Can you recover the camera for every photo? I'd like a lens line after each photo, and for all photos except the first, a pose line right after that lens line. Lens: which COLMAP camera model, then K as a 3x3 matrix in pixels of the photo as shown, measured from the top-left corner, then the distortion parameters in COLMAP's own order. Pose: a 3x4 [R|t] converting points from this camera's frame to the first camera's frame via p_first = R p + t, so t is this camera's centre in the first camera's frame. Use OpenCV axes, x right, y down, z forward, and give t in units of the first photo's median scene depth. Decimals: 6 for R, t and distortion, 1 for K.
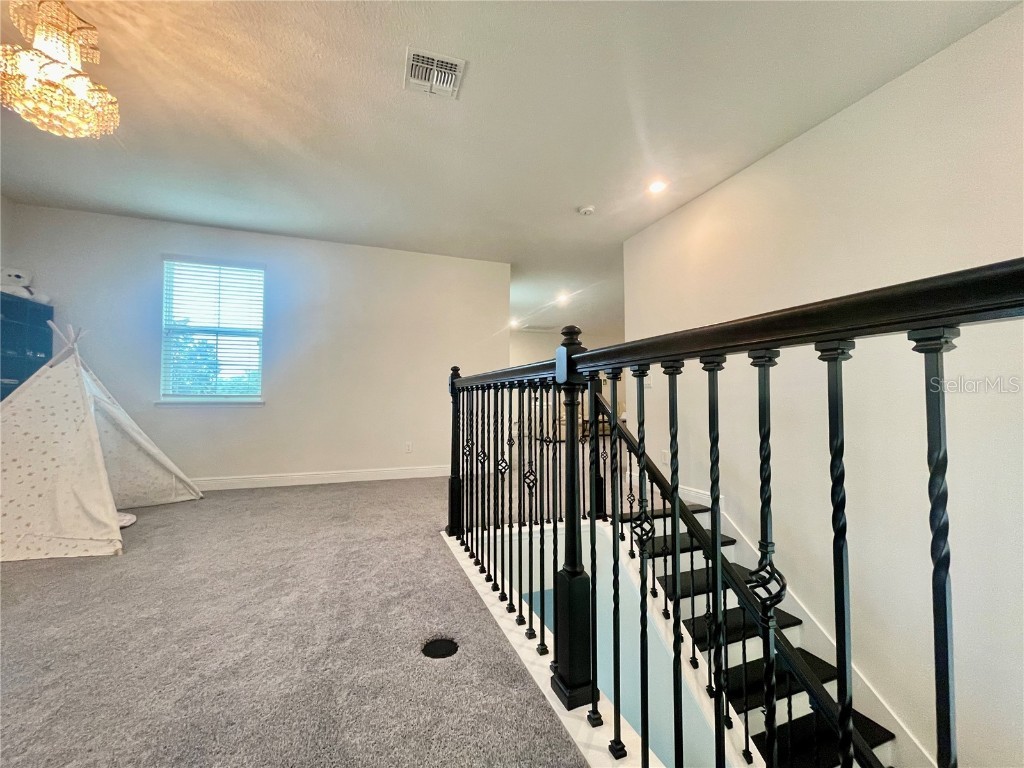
lens RADIAL K [[414.1, 0, 513.8], [0, 414.1, 384.2], [0, 0, 1]] dist [0.002365, -0.000517]
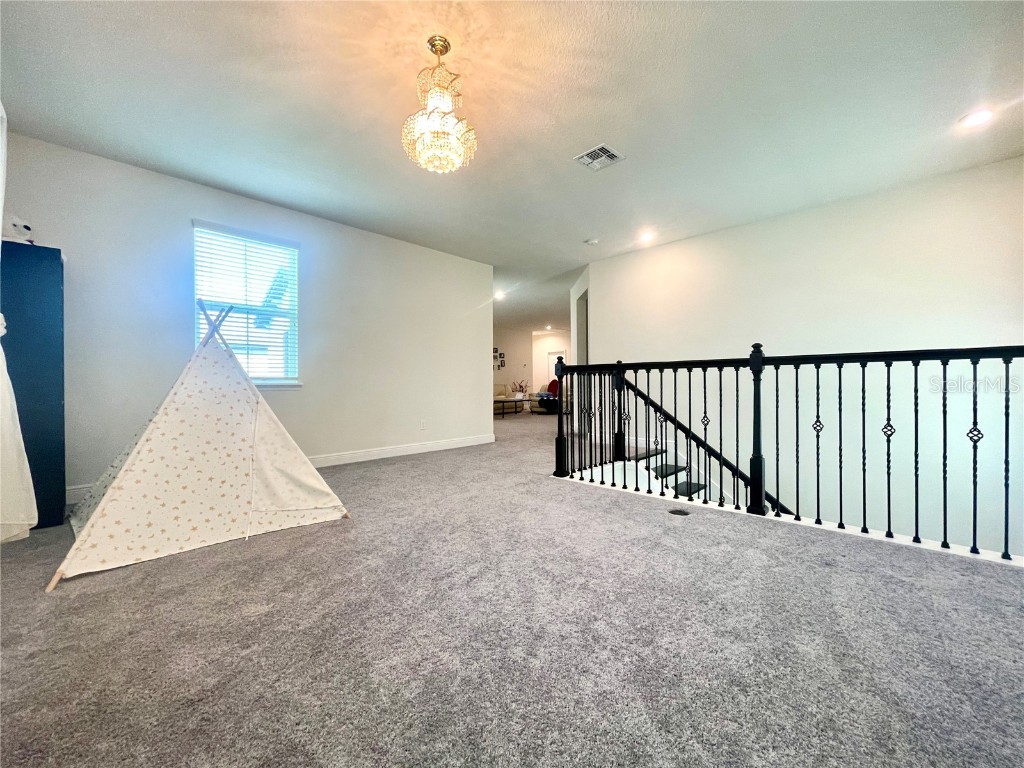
lens RADIAL K [[414.1, 0, 508.6], [0, 414.1, 384.8], [0, 0, 1]] dist [0.002365, -0.000517]
pose [[0.898511, -0.006204, 0.438907, -0.821680], [-0.010523, 0.999308, 0.035668, 0.004732], [-0.438825, -0.036666, 0.897824, -0.146360]]
